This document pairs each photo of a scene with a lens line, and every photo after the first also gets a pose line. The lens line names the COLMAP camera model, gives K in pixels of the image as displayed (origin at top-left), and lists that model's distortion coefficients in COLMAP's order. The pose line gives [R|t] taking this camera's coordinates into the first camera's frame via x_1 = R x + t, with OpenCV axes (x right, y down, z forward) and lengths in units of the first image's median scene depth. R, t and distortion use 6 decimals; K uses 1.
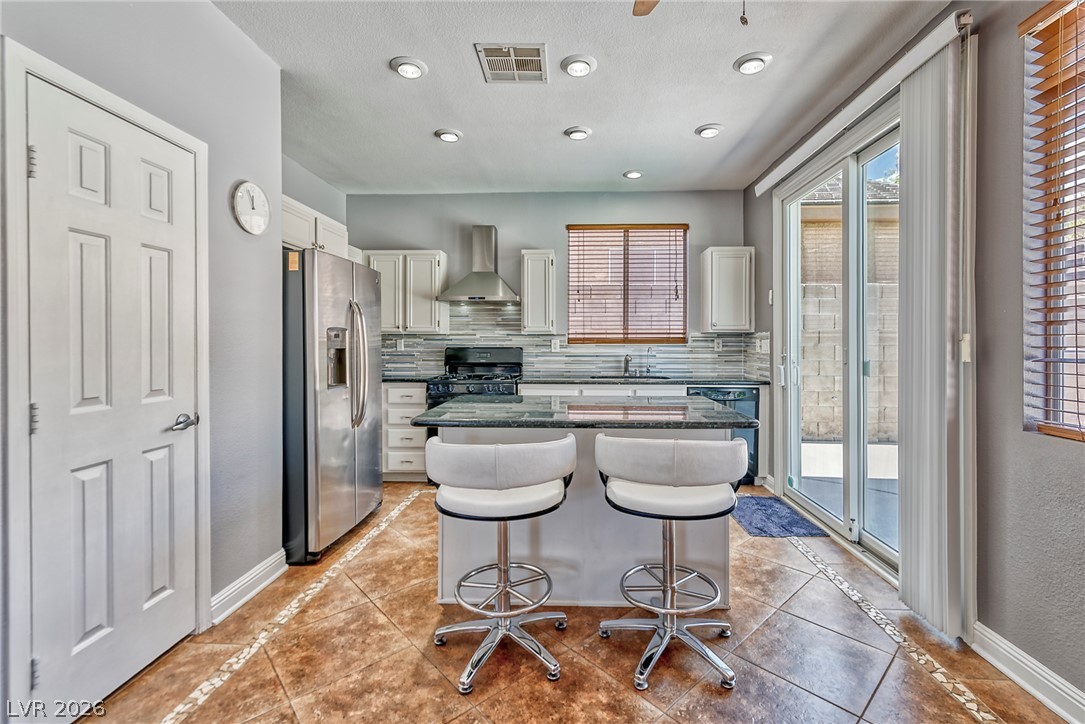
lens RADIAL K [[477.6, 0, 563.0], [0, 477.6, 345.1], [0, 0, 1]] dist [0.002484, 0.001326]
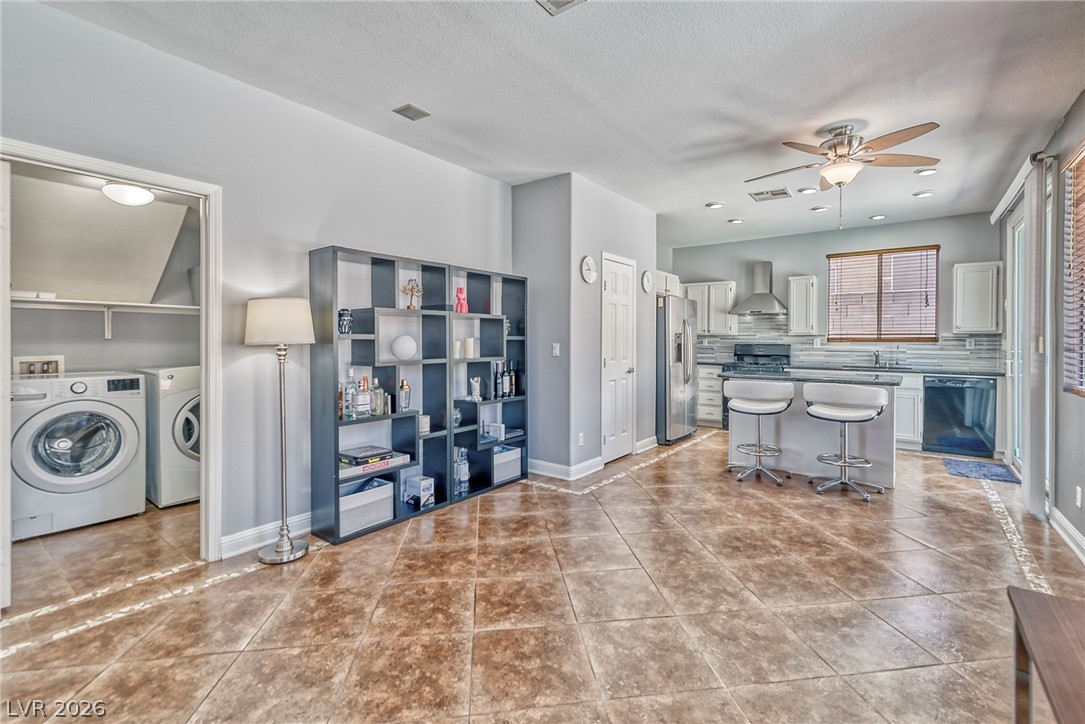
lens RADIAL K [[477.6, 0, 561.0], [0, 477.6, 343.7], [0, 0, 1]] dist [0.002484, 0.001326]
pose [[0.827553, 0.008332, -0.561325, 0.155201], [-0.007978, 0.999963, 0.003081, 0.004186], [0.561331, 0.001929, 0.827589, -0.590745]]
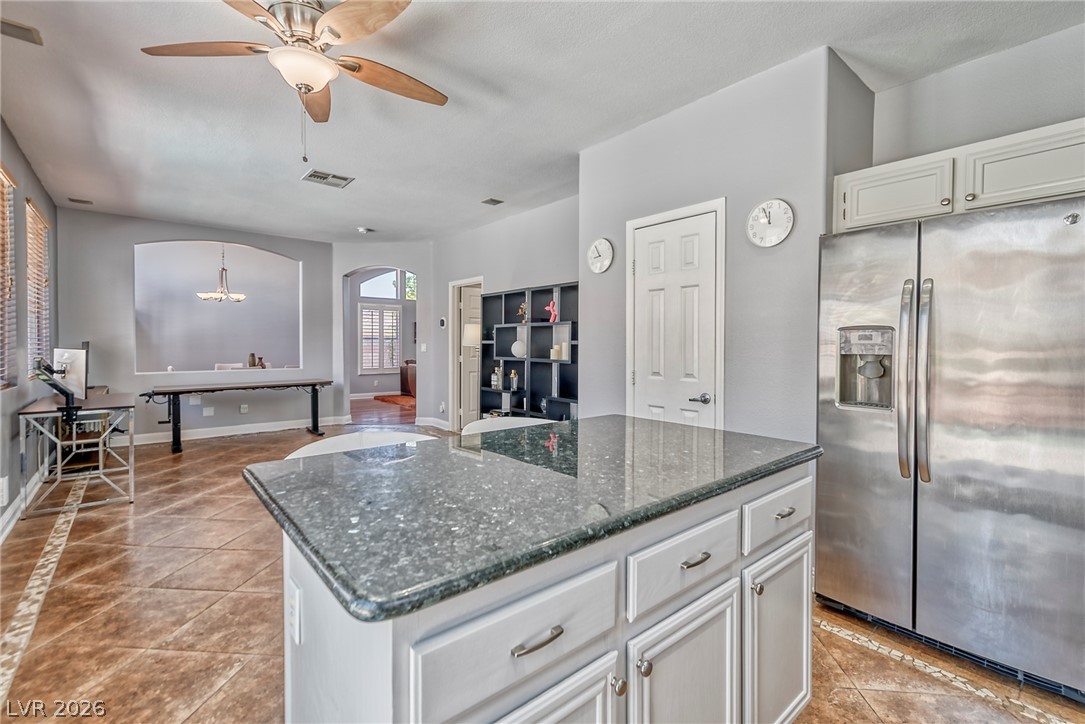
lens RADIAL K [[477.6, 0, 547.6], [0, 477.6, 346.8], [0, 0, 1]] dist [0.002484, 0.001326]
pose [[-0.748696, -0.000963, -0.662913, 0.226830], [-0.011522, 0.999867, 0.011560, -0.004831], [0.662814, 0.016293, -0.748607, 0.747990]]
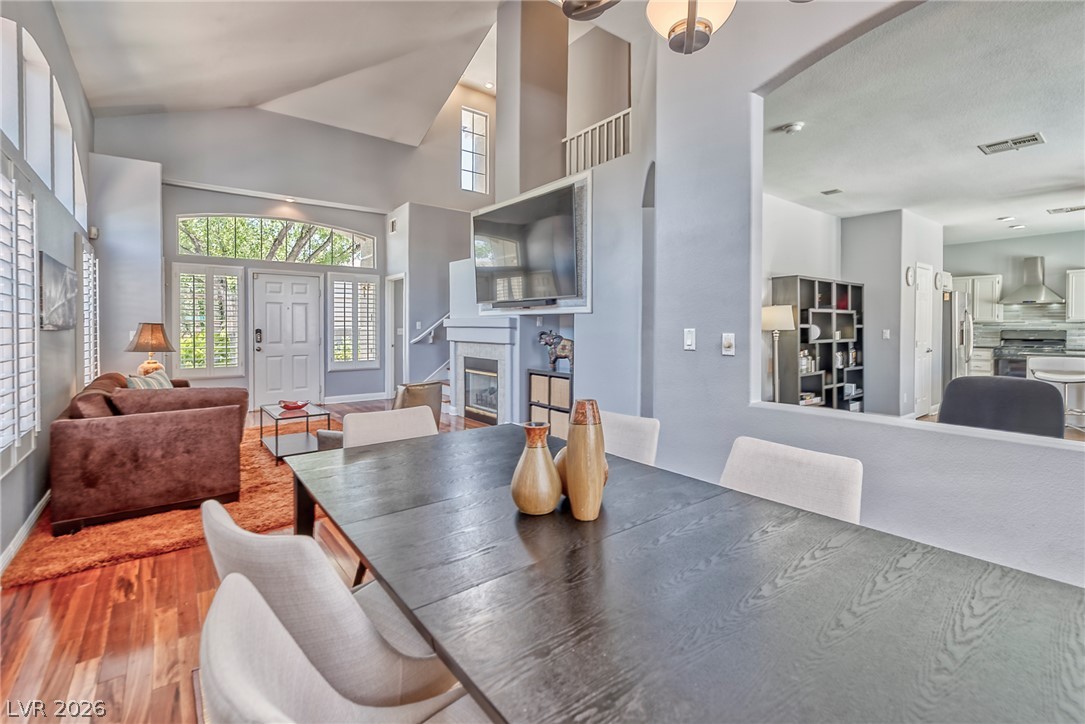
lens RADIAL K [[477.6, 0, 557.1], [0, 477.6, 332.4], [0, 0, 1]] dist [0.002484, 0.001326]
pose [[0.645538, 0.010732, -0.763653, 0.043780], [-0.005254, 0.999940, 0.009611, 0.006297], [0.763710, -0.002192, 0.645555, -1.394297]]
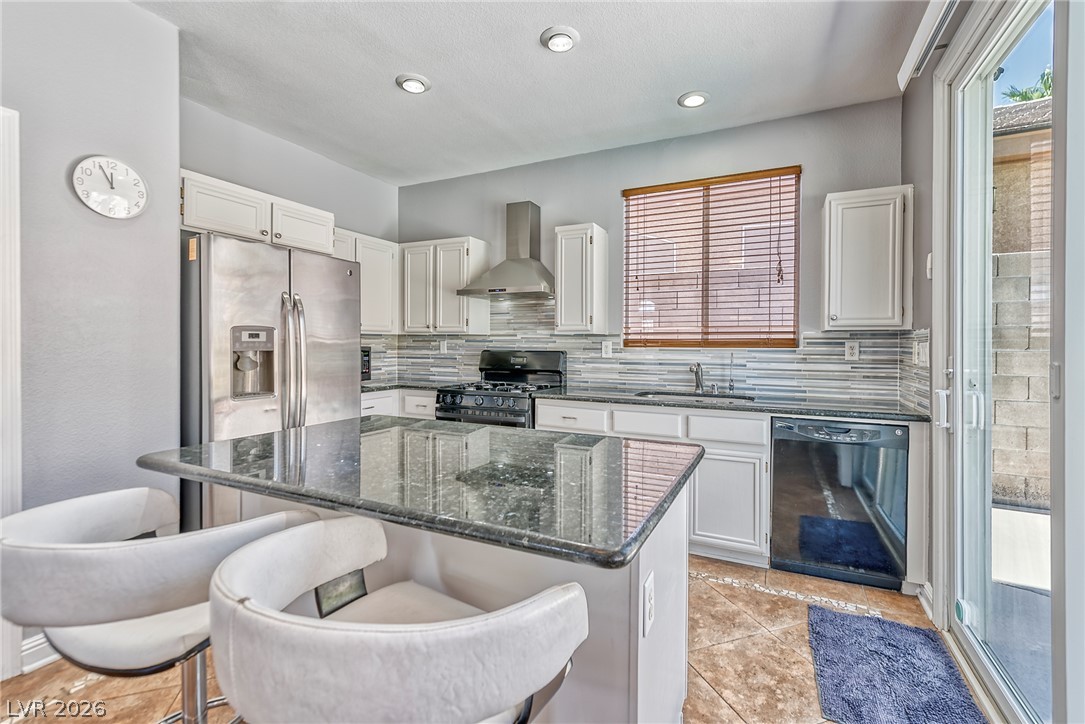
lens RADIAL K [[477.6, 0, 550.6], [0, 477.6, 350.5], [0, 0, 1]] dist [0.002484, 0.001326]
pose [[0.921246, 0.010874, -0.388829, 0.210857], [-0.007810, 0.999925, 0.009462, -0.003623], [0.388903, -0.005680, 0.921261, 0.261255]]
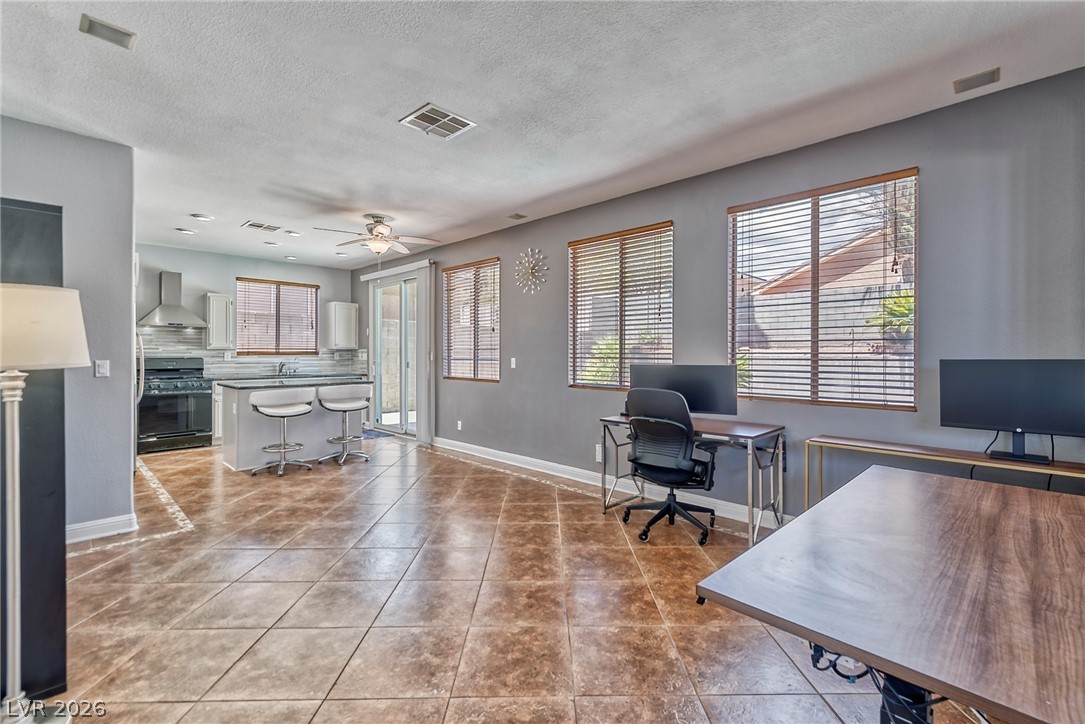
lens RADIAL K [[477.6, 0, 549.1], [0, 477.6, 349.2], [0, 0, 1]] dist [0.002484, 0.001326]
pose [[0.676895, 0.008068, 0.736036, -0.458765], [0.003132, 0.999899, -0.013841, 0.001961], [-0.736073, 0.011675, 0.676801, -0.799164]]
